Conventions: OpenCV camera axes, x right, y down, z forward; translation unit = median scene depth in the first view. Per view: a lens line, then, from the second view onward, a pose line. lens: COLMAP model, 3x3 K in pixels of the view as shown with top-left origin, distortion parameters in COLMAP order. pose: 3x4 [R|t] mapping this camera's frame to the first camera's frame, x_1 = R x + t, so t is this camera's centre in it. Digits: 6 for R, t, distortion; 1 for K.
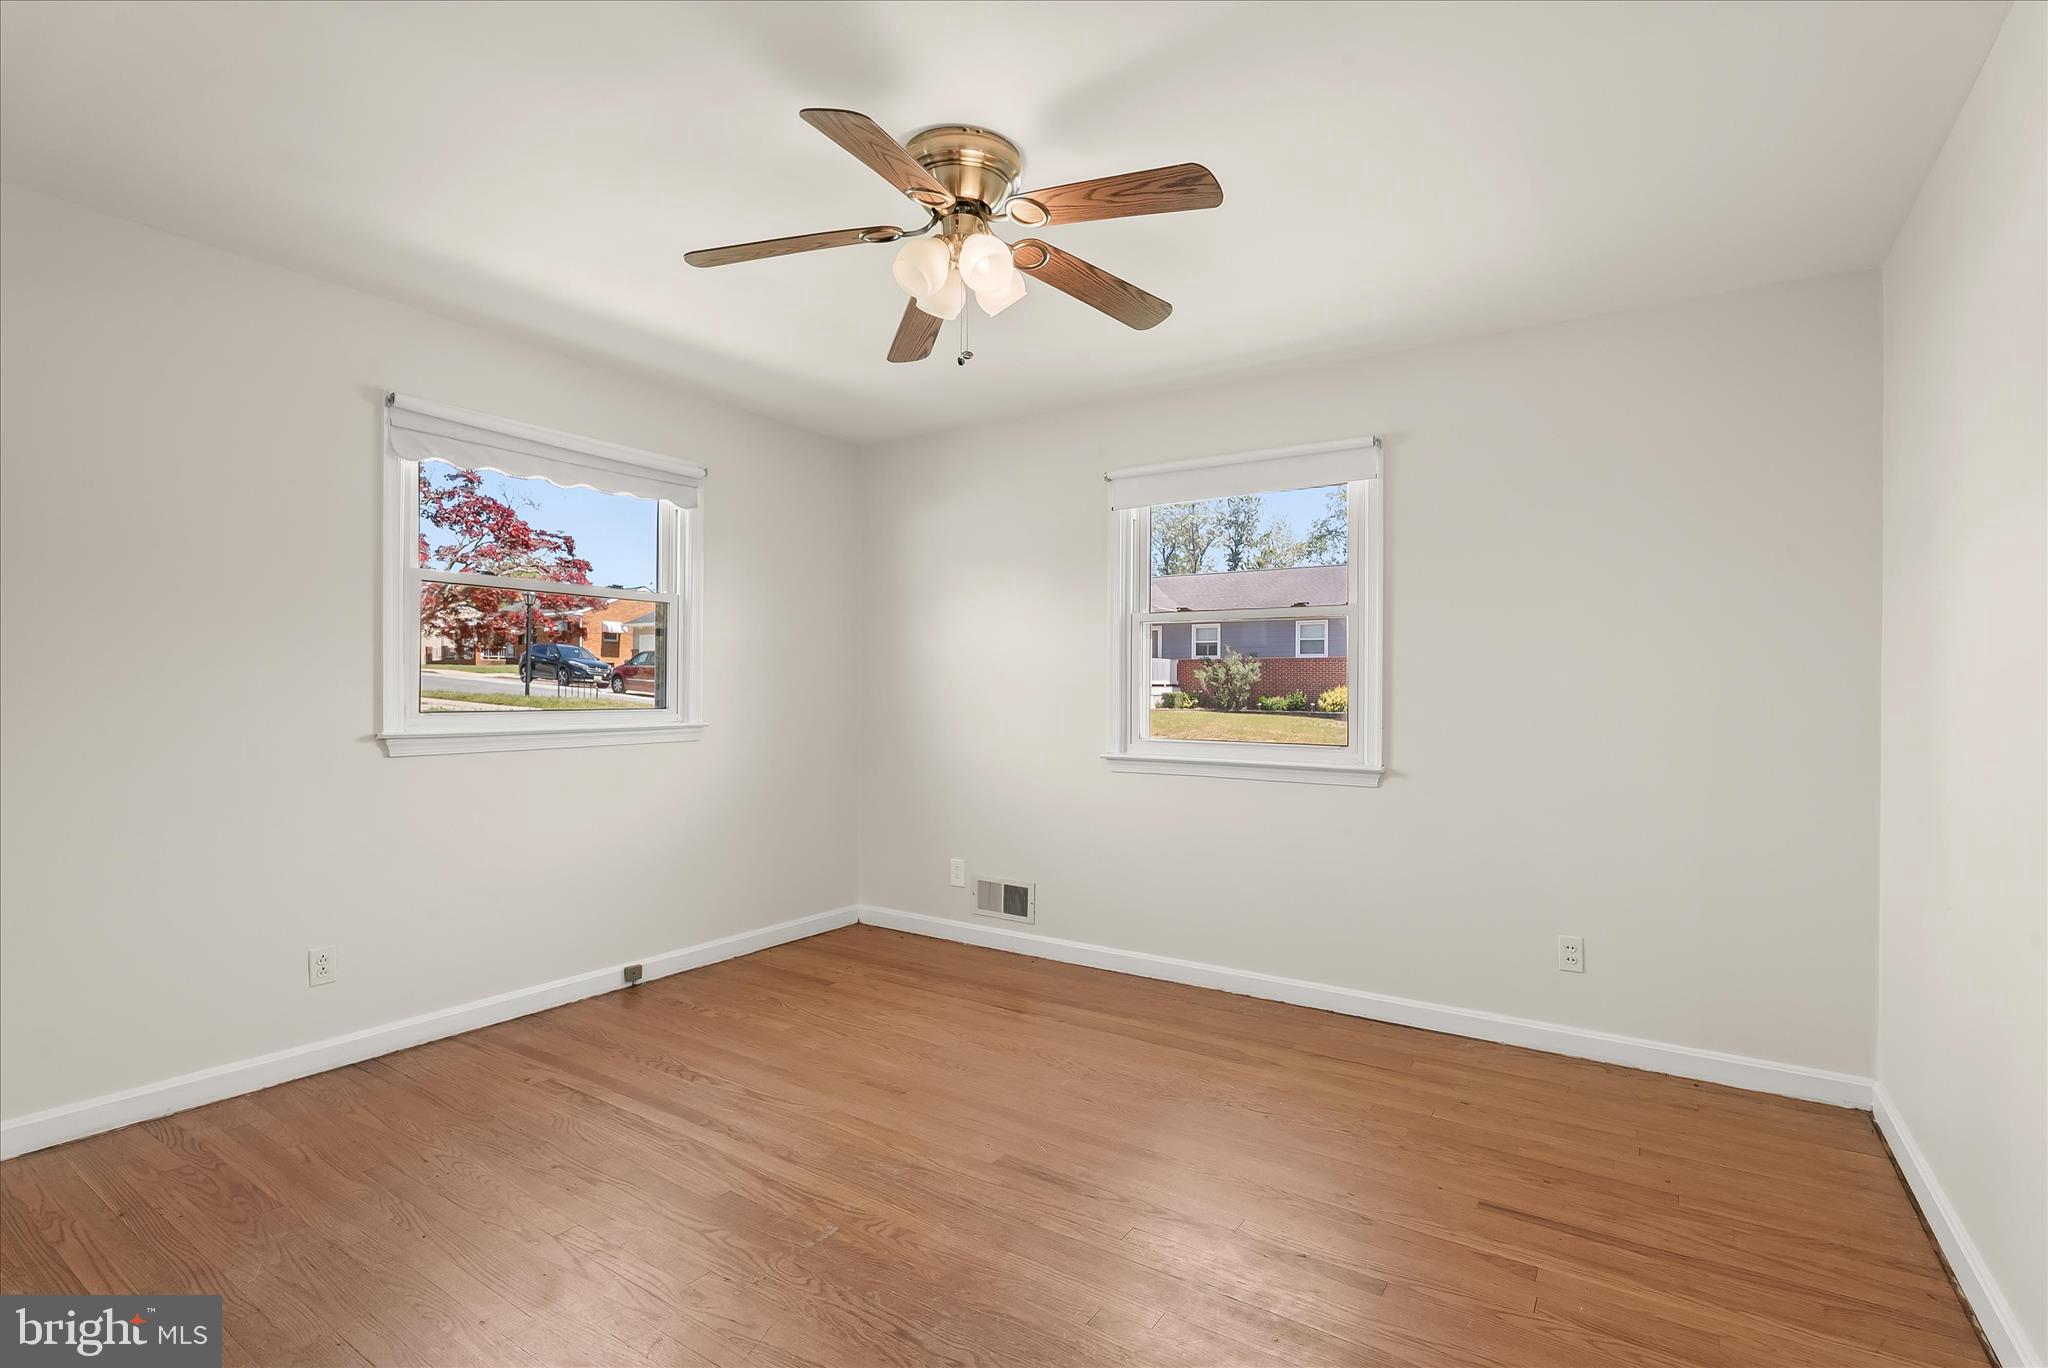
lens RADIAL K [[963.6, 0, 1013.9], [0, 963.6, 693.8], [0, 0, 1]] dist [0.012158, 0.003343]
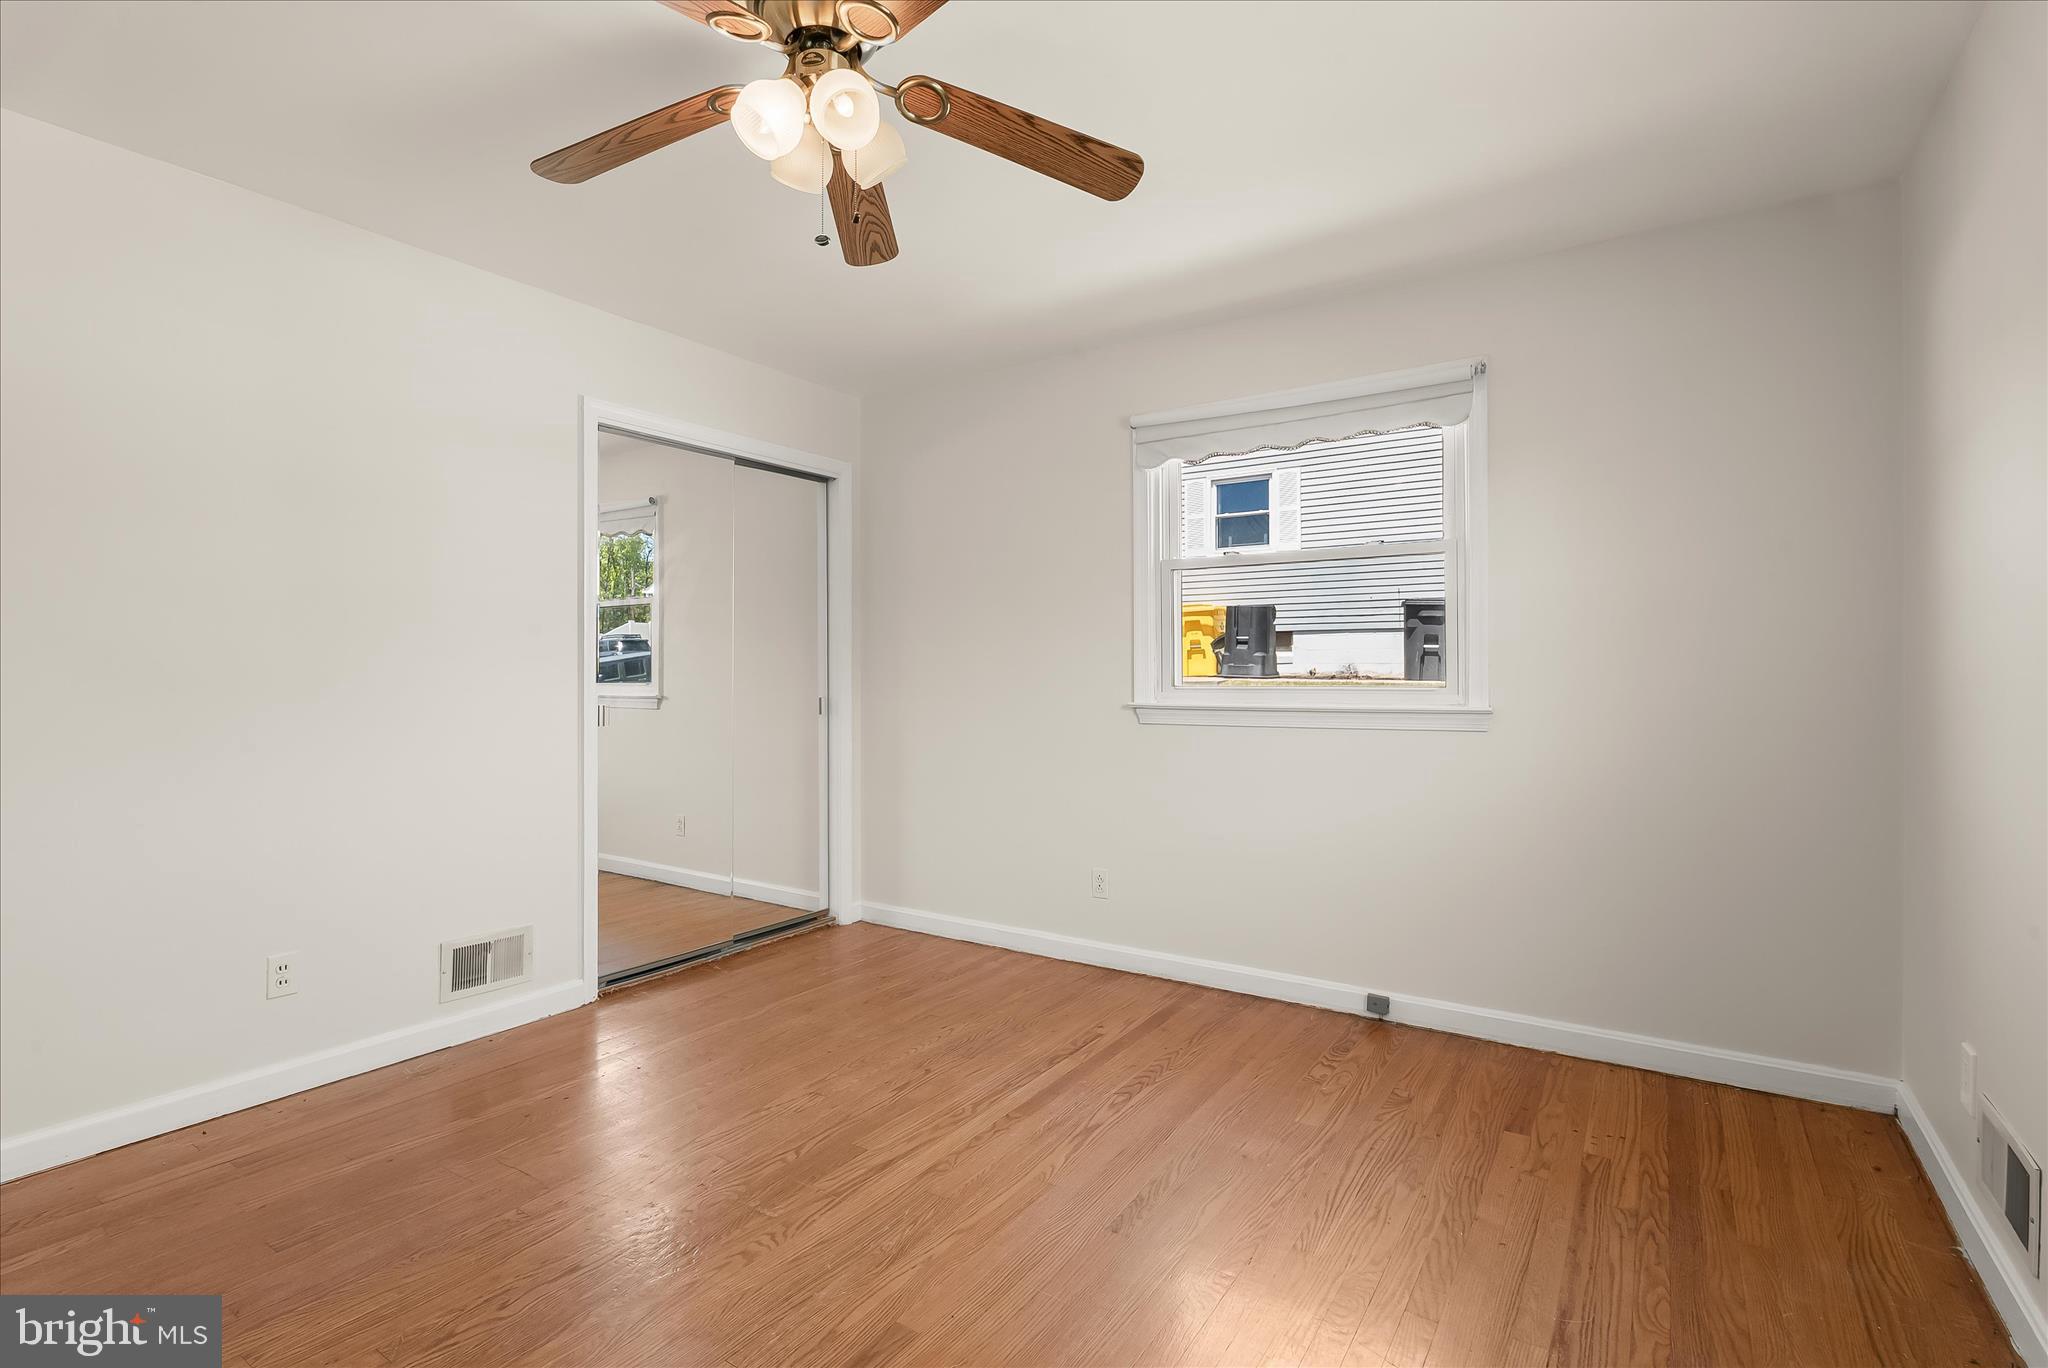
lens RADIAL K [[963.6, 0, 1007.2], [0, 963.6, 671.4], [0, 0, 1]] dist [0.012158, 0.003343]
pose [[0.011555, -0.007165, -0.999908, 0.507199], [0.003587, 0.999968, -0.007124, 0.008911], [0.999927, -0.003505, 0.011580, 0.782458]]
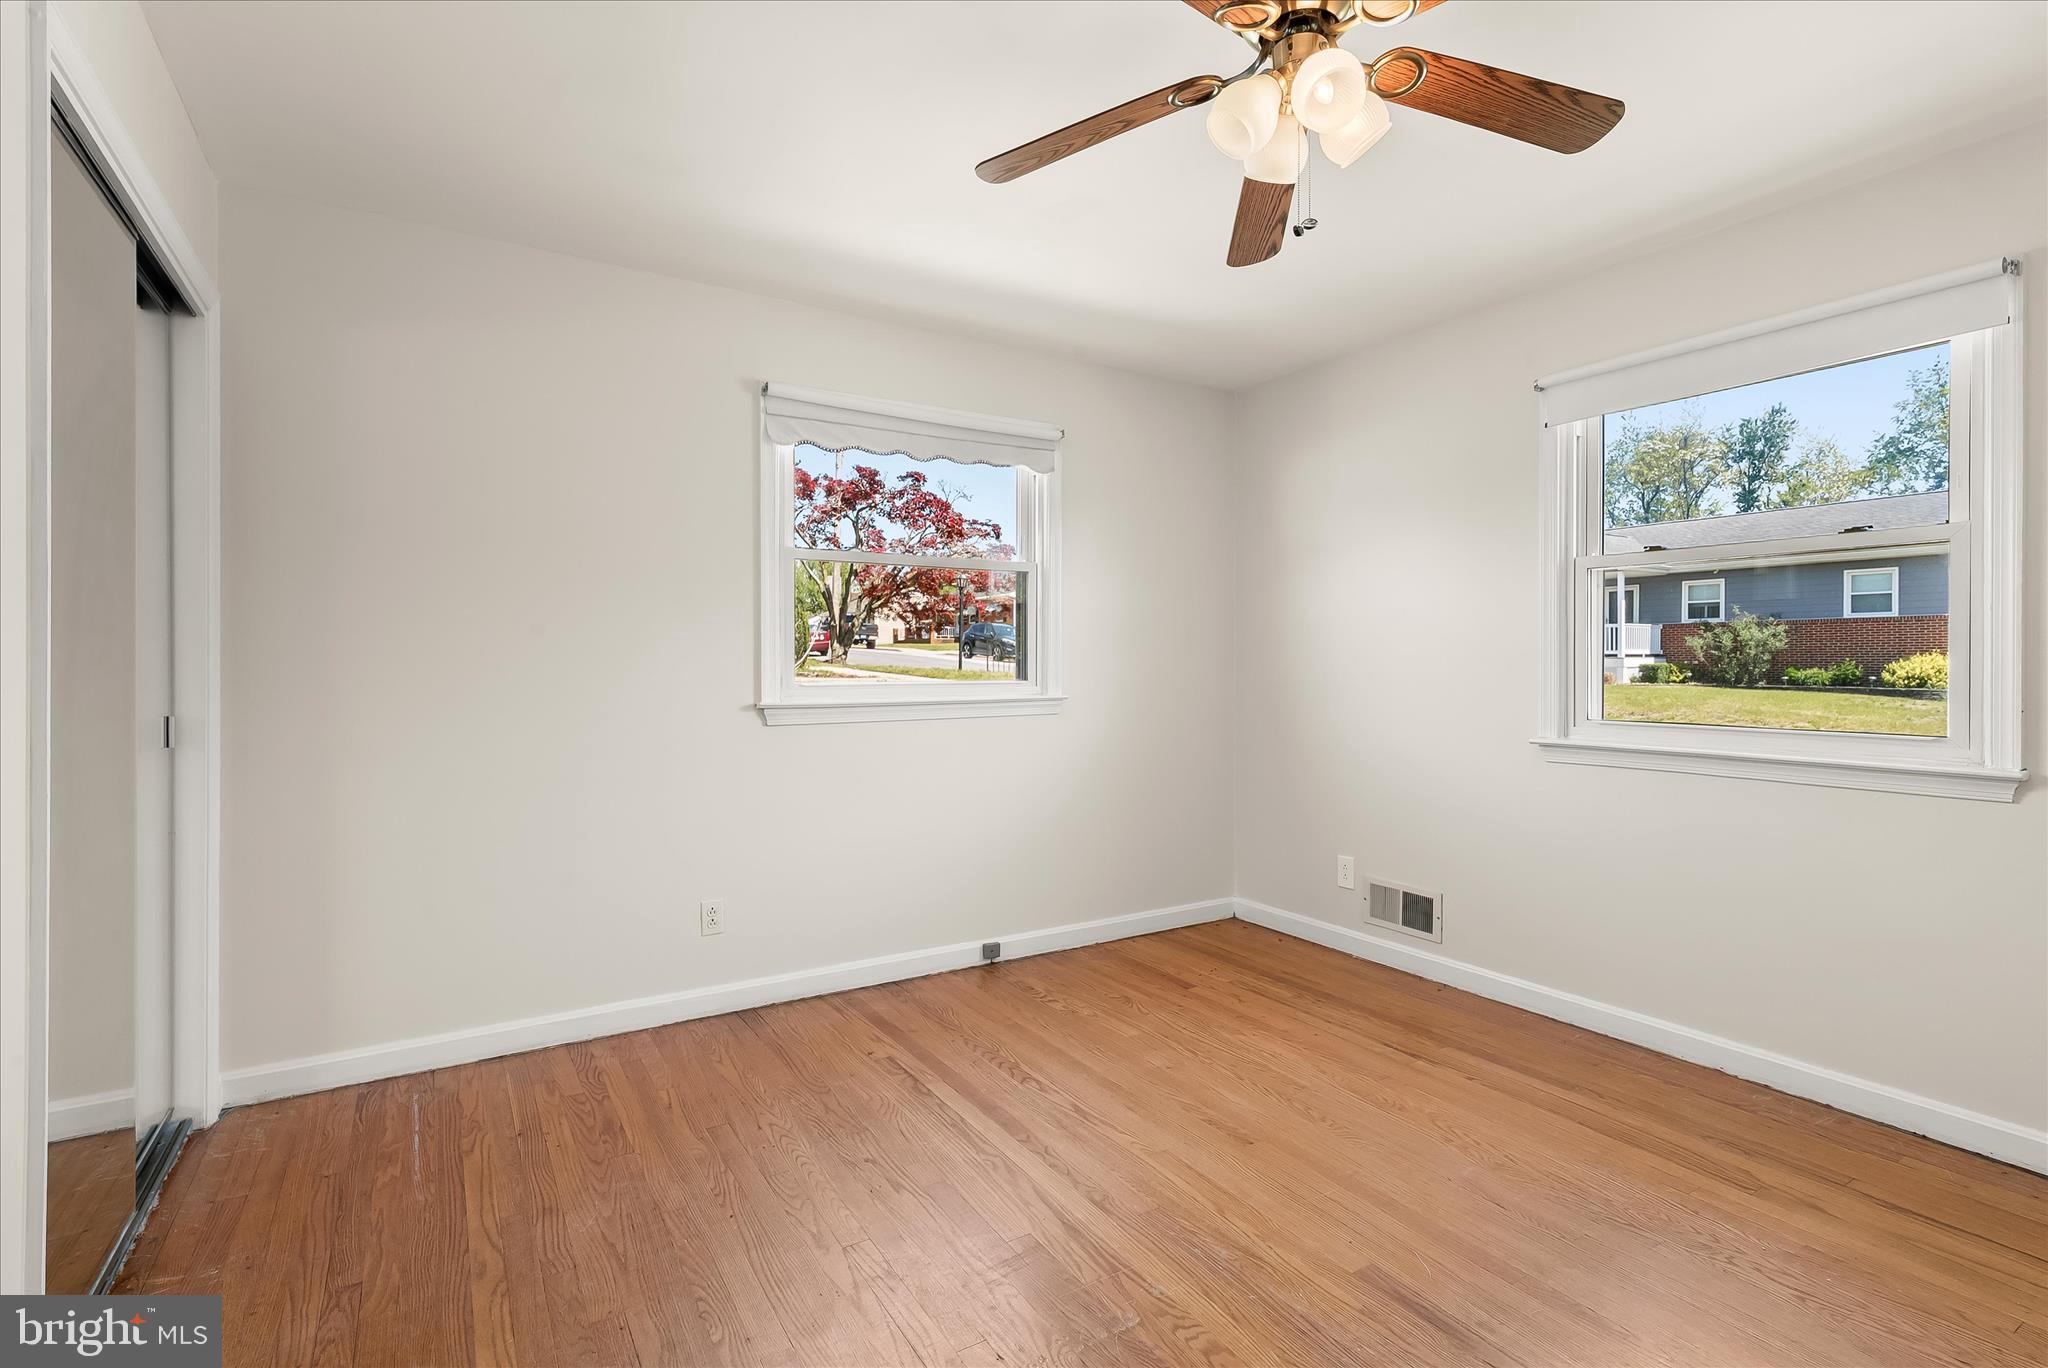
lens RADIAL K [[963.6, 0, 1023.8], [0, 963.6, 668.0], [0, 0, 1]] dist [0.012158, 0.003343]
pose [[0.914813, -0.004852, -0.403849, 0.038133], [0.004980, 0.999987, -0.000734, 0.004131], [0.403847, -0.001340, 0.914825, 0.139413]]
